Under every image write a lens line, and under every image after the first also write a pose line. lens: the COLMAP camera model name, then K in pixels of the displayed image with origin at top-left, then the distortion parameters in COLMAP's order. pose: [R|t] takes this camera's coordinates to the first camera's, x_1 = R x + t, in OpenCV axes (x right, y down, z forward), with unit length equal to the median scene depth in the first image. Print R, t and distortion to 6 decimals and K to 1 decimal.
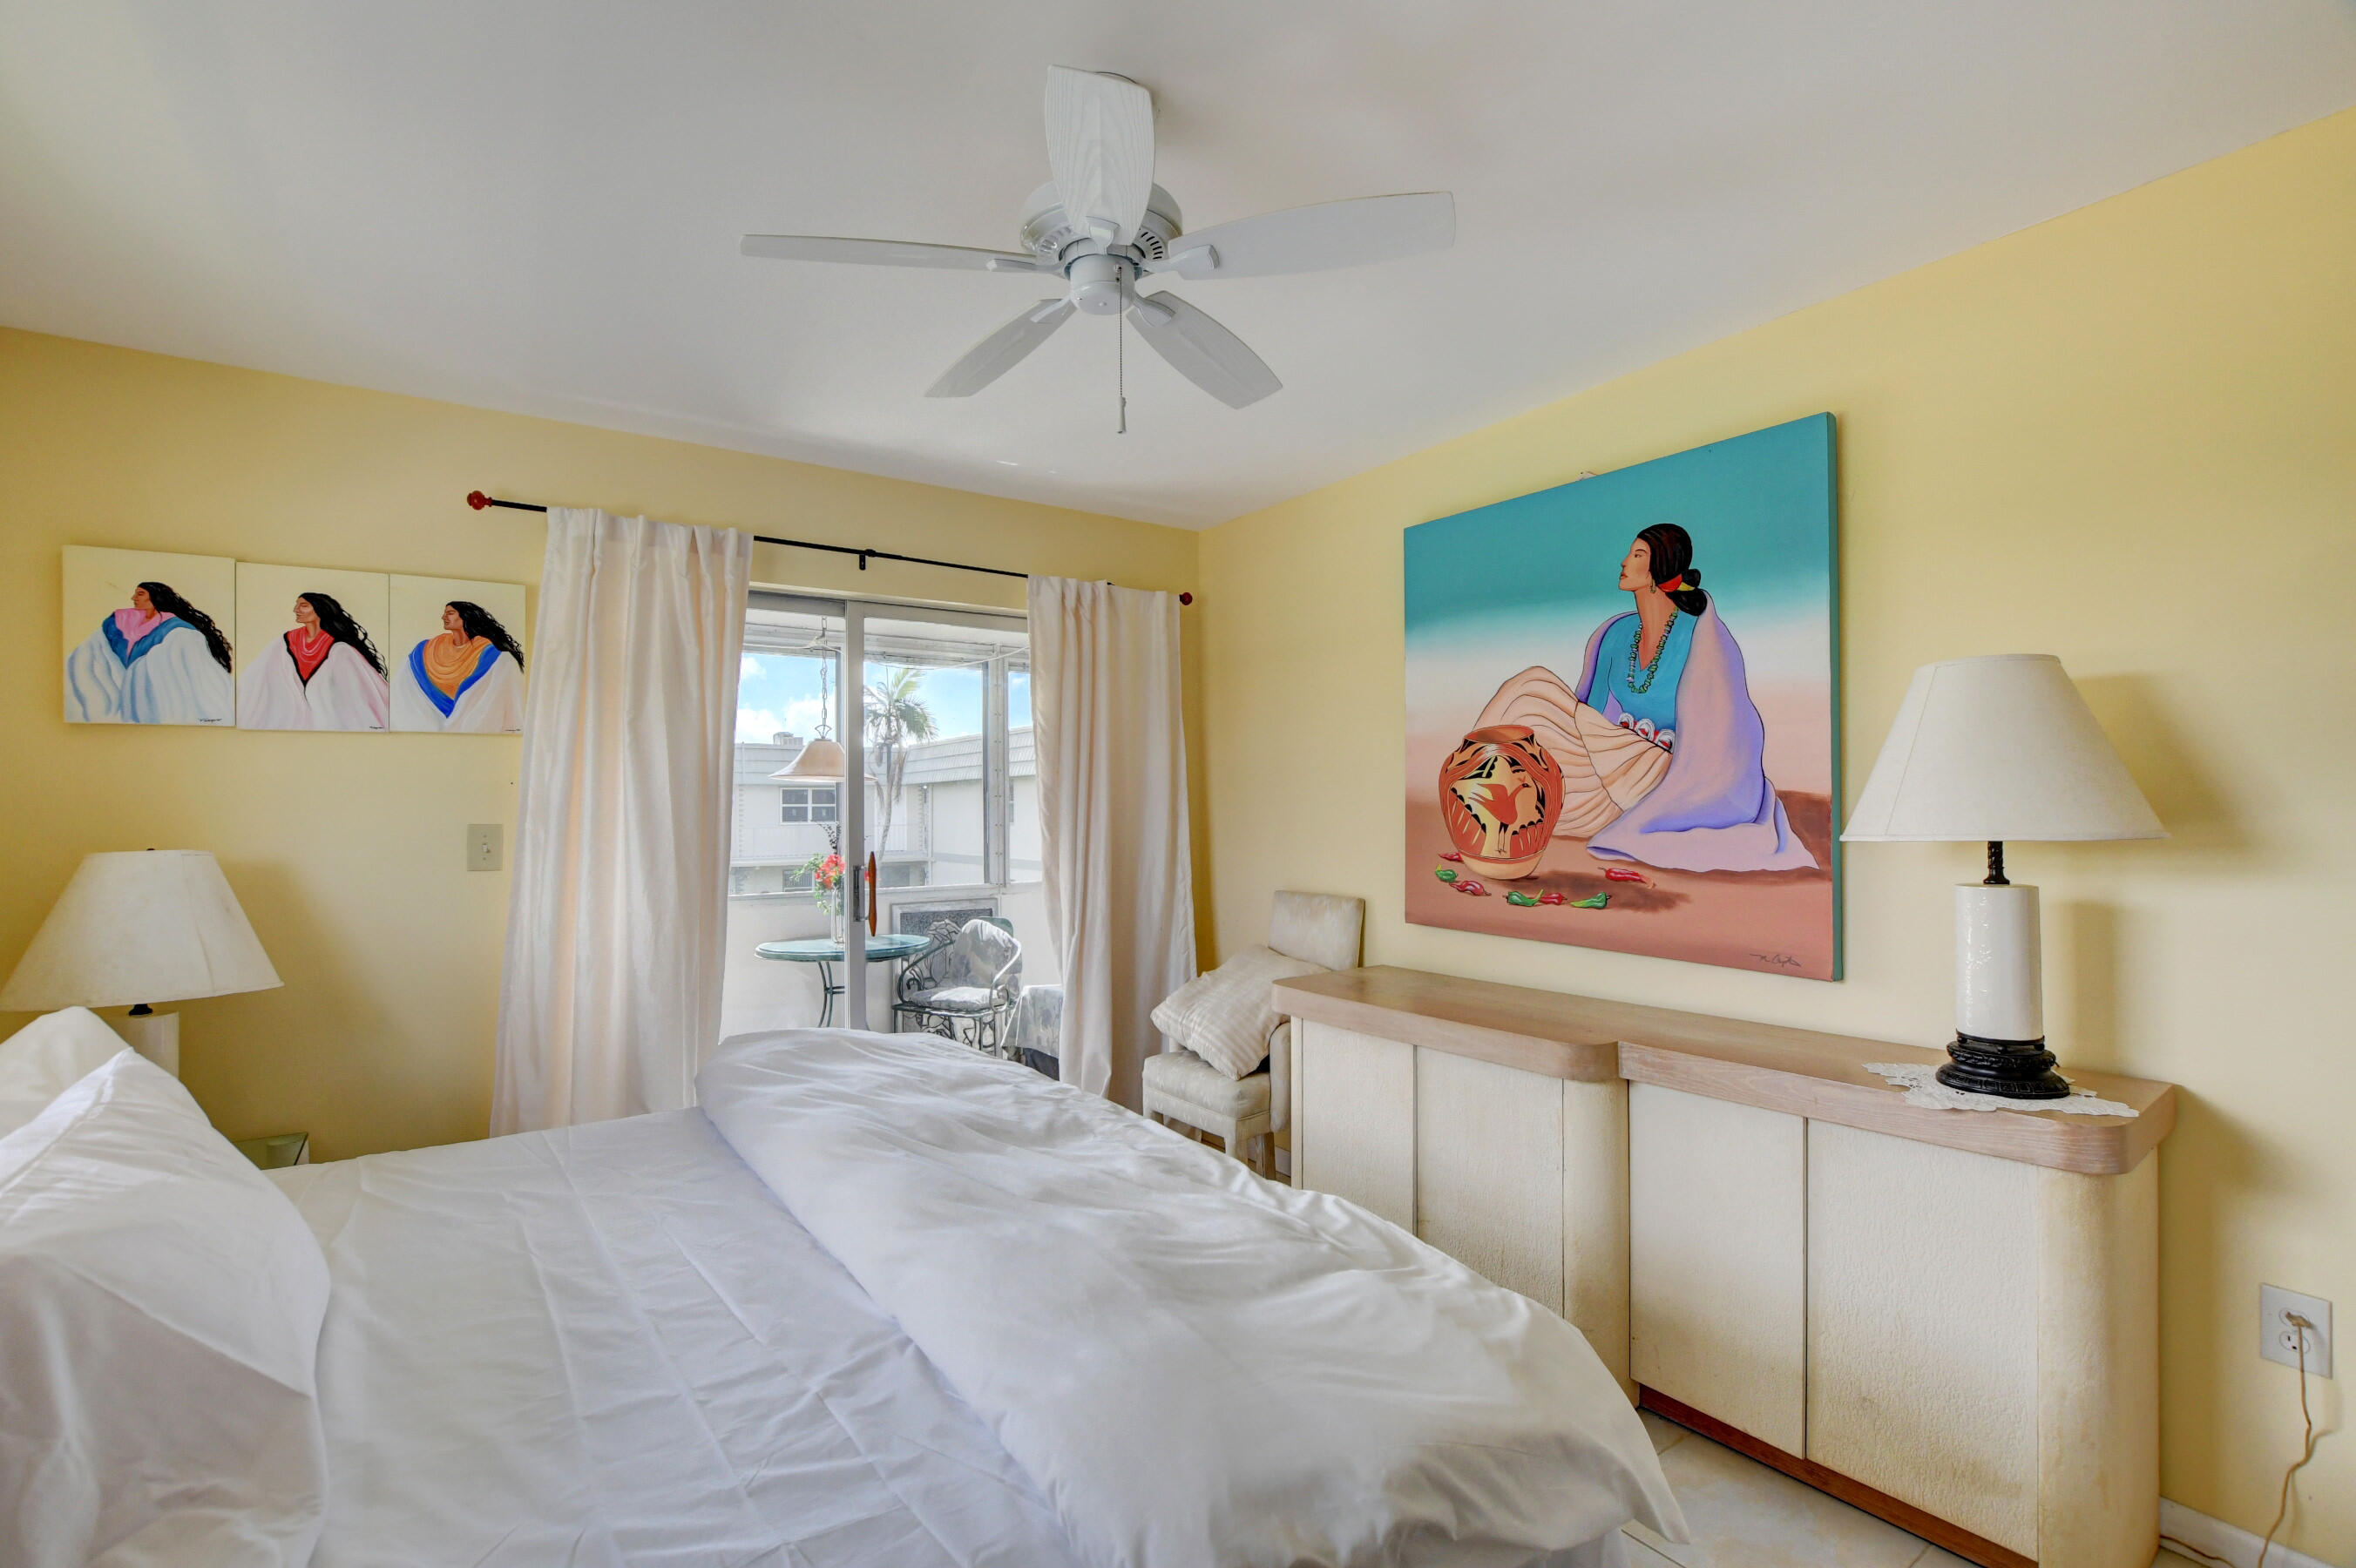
lens RADIAL K [[1037.4, 0, 1174.8], [0, 1037.4, 783.9], [0, 0, 1]] dist [-0.020663, -0.000361]
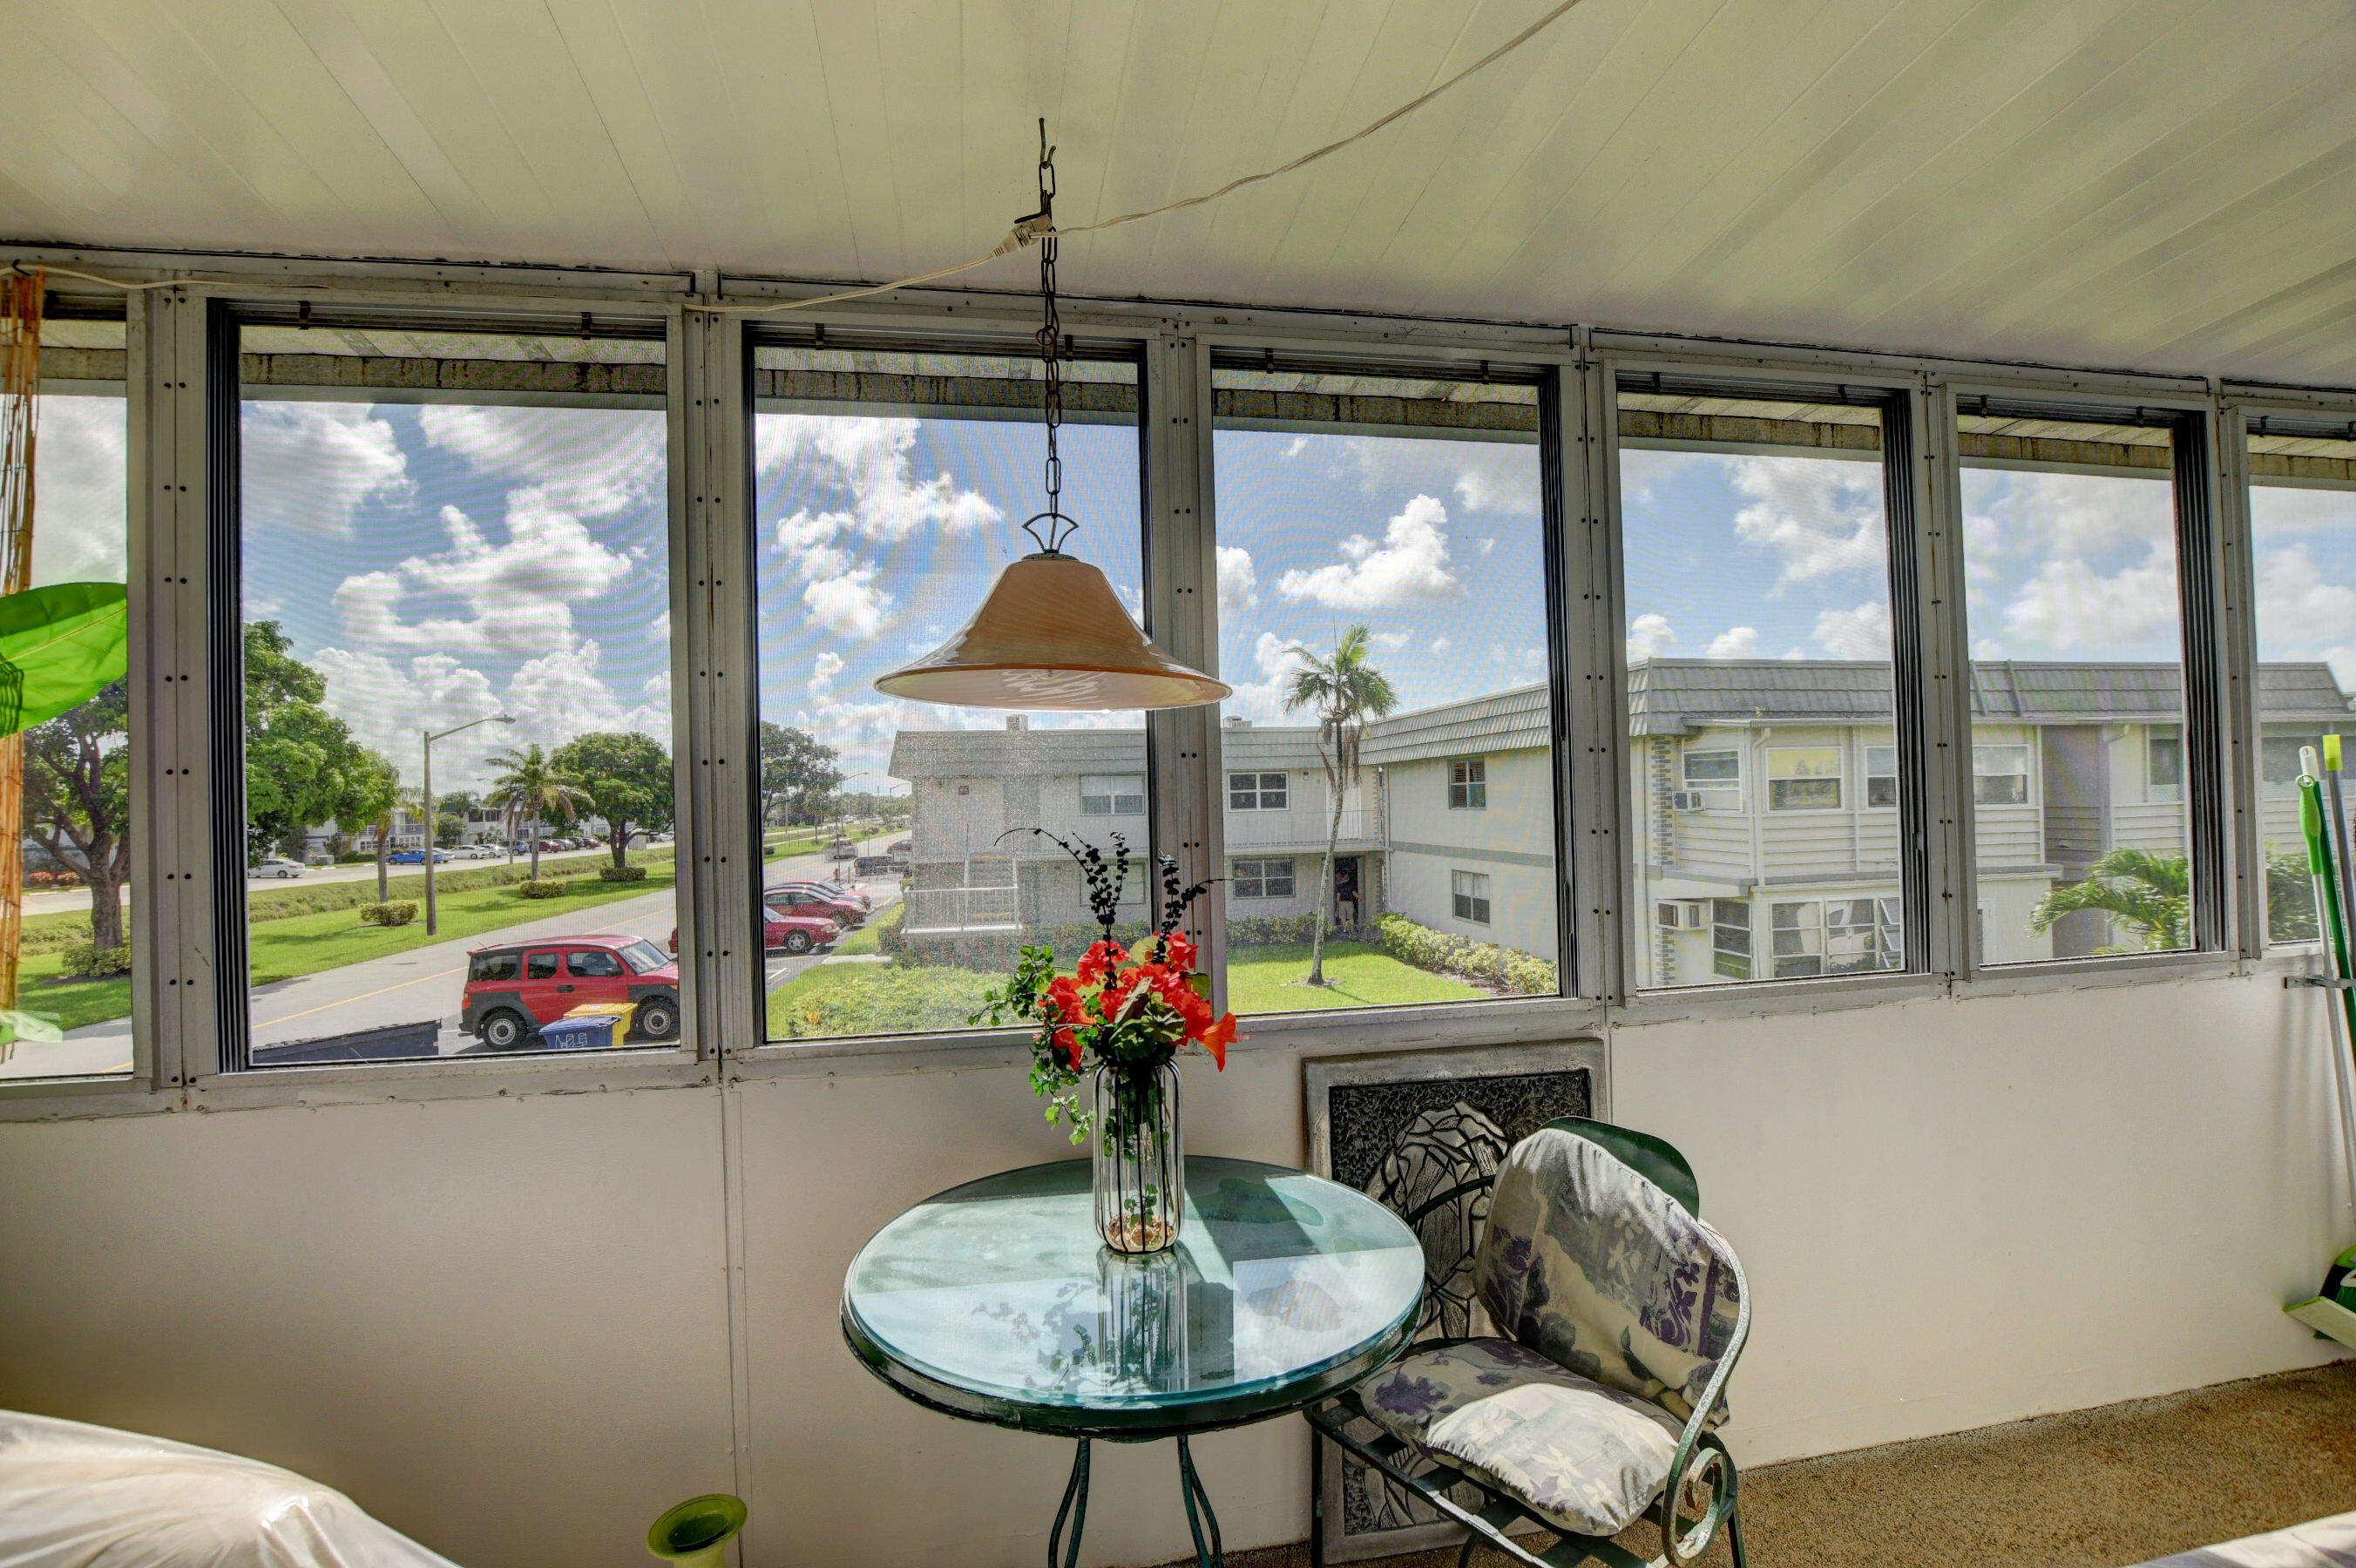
lens RADIAL K [[1037.4, 0, 1182.0], [0, 1037.4, 787.8], [0, 0, 1]] dist [-0.020663, -0.000361]
pose [[0.910866, -0.016963, -0.412353, -0.315005], [0.024937, 0.999592, 0.013963, 0.034762], [0.411948, -0.023001, 0.910917, 1.273584]]
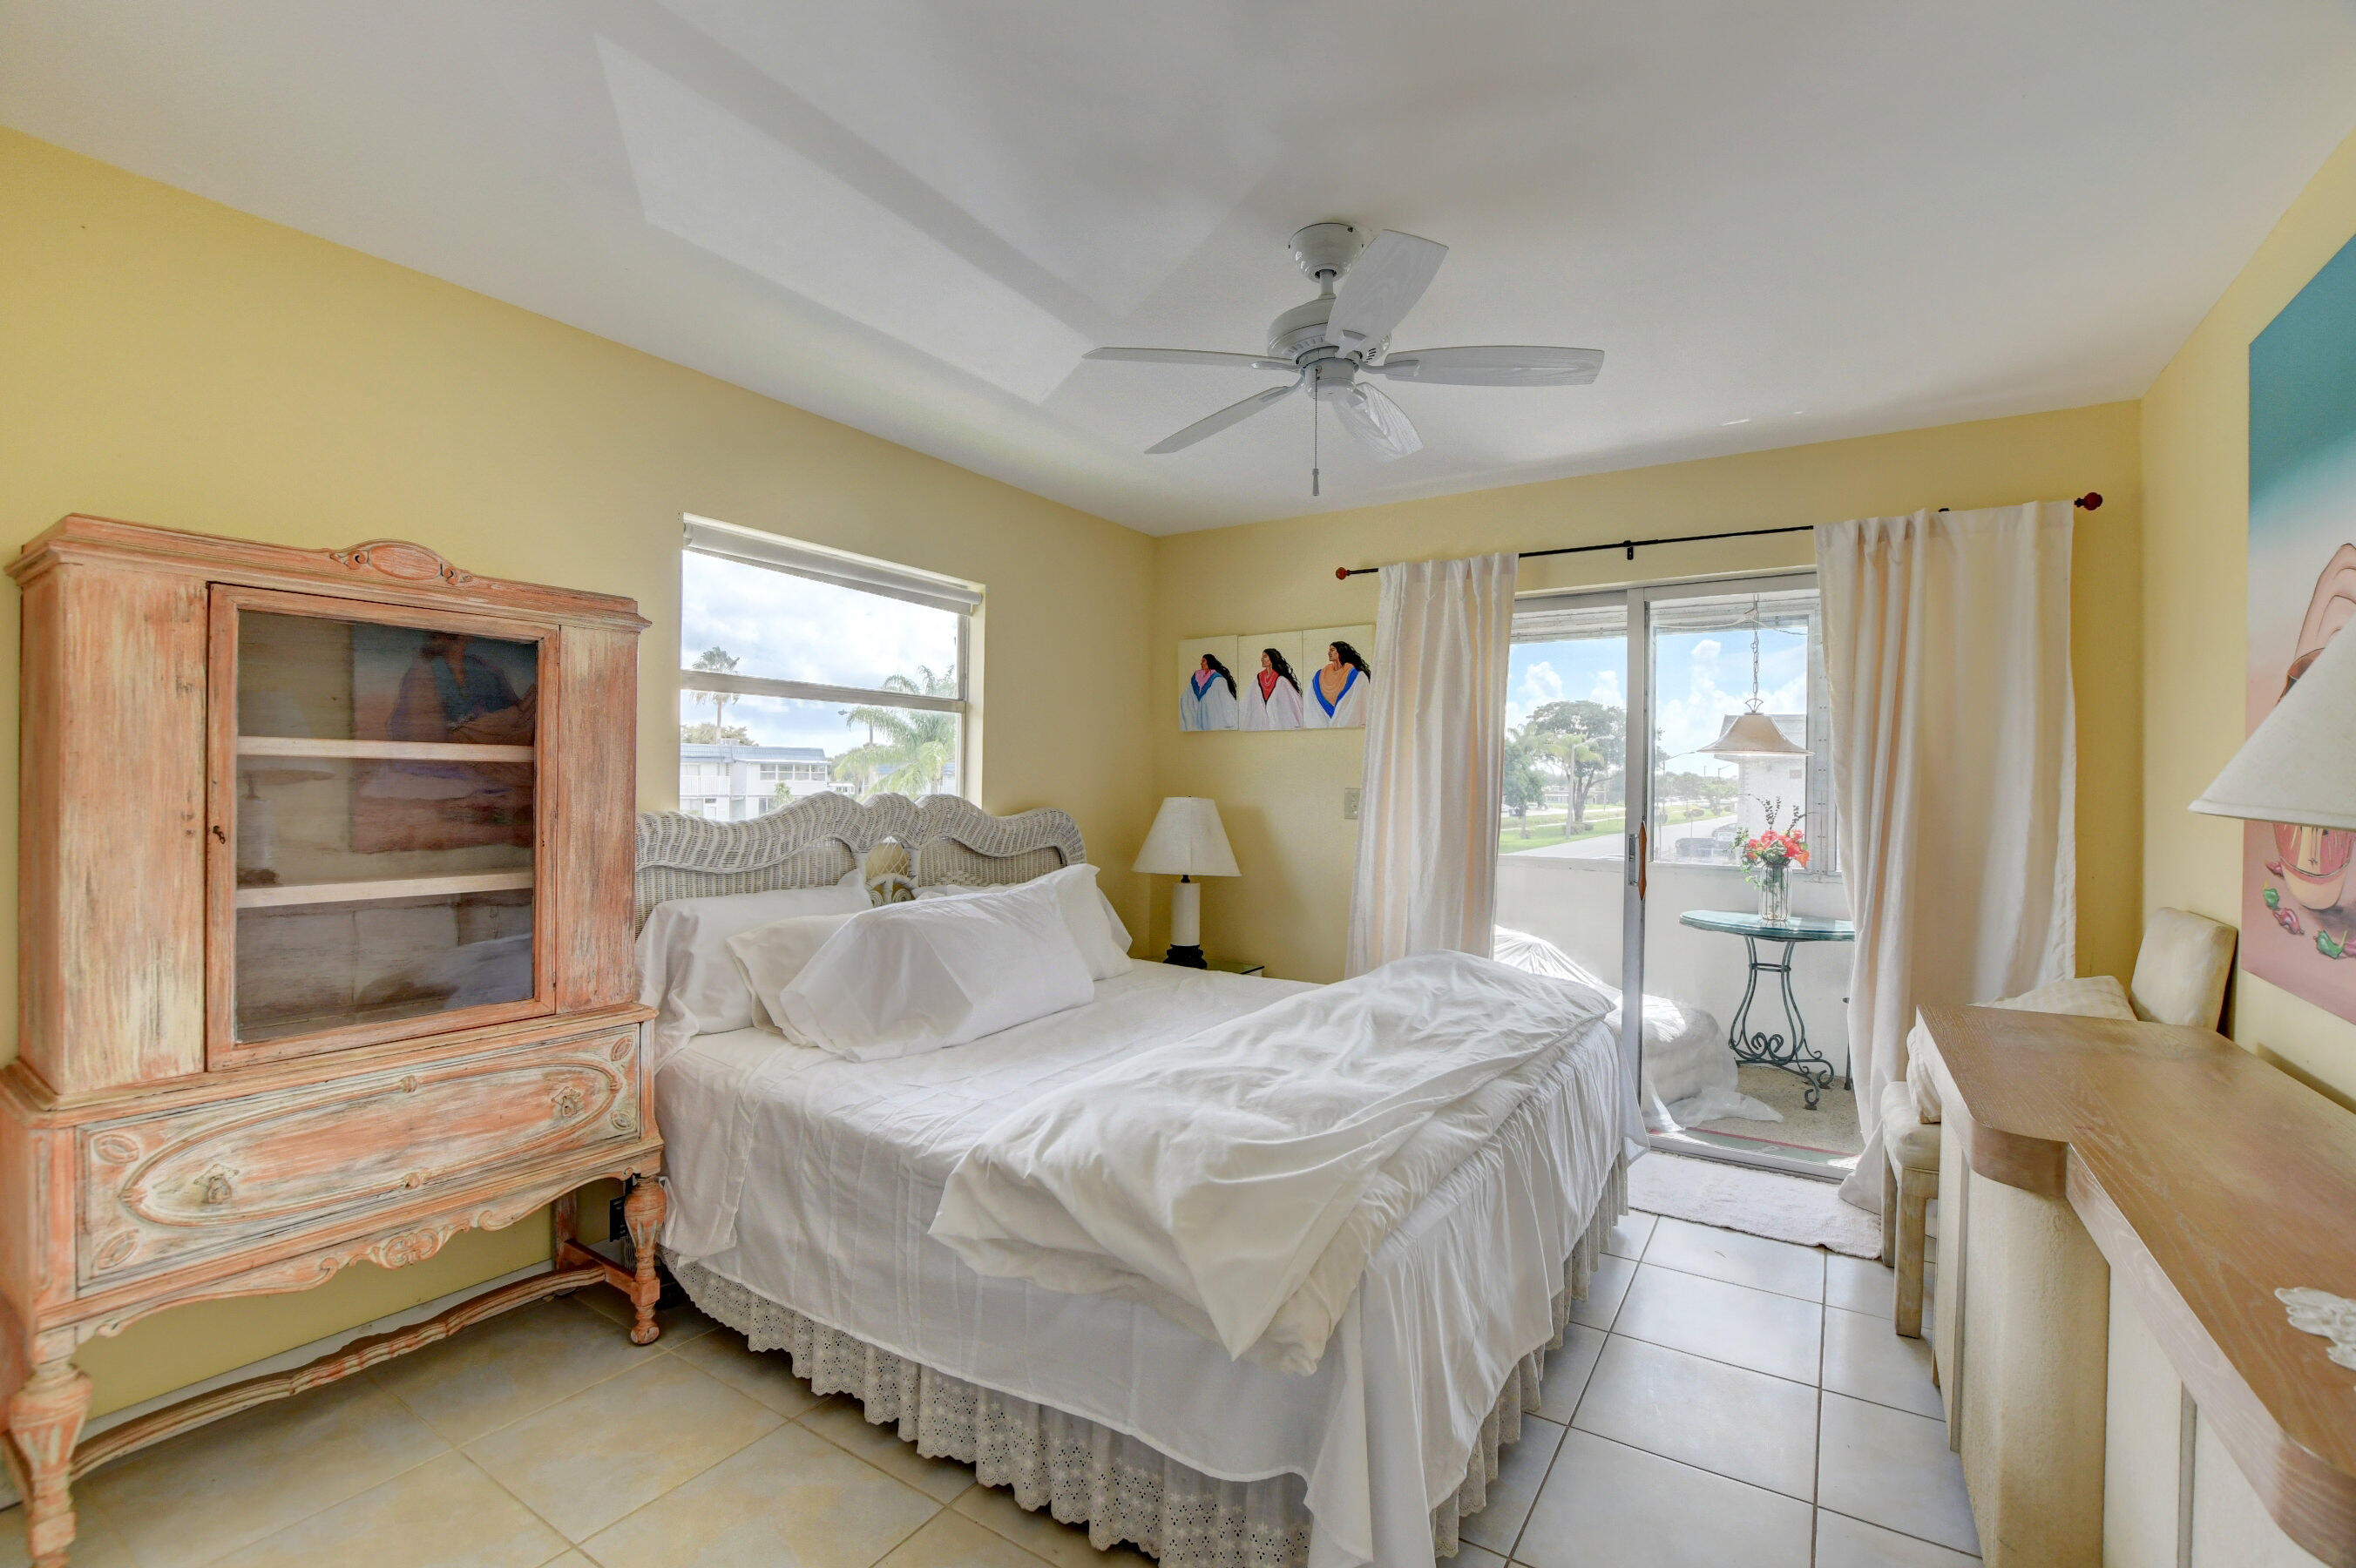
lens RADIAL K [[1037.4, 0, 1159.7], [0, 1037.4, 780.0], [0, 0, 1]] dist [-0.020663, -0.000361]
pose [[0.365832, 0.010413, -0.930623, 0.640324], [0.008998, 0.999851, 0.014725, 0.003754], [0.930638, -0.013760, 0.365683, 0.180880]]
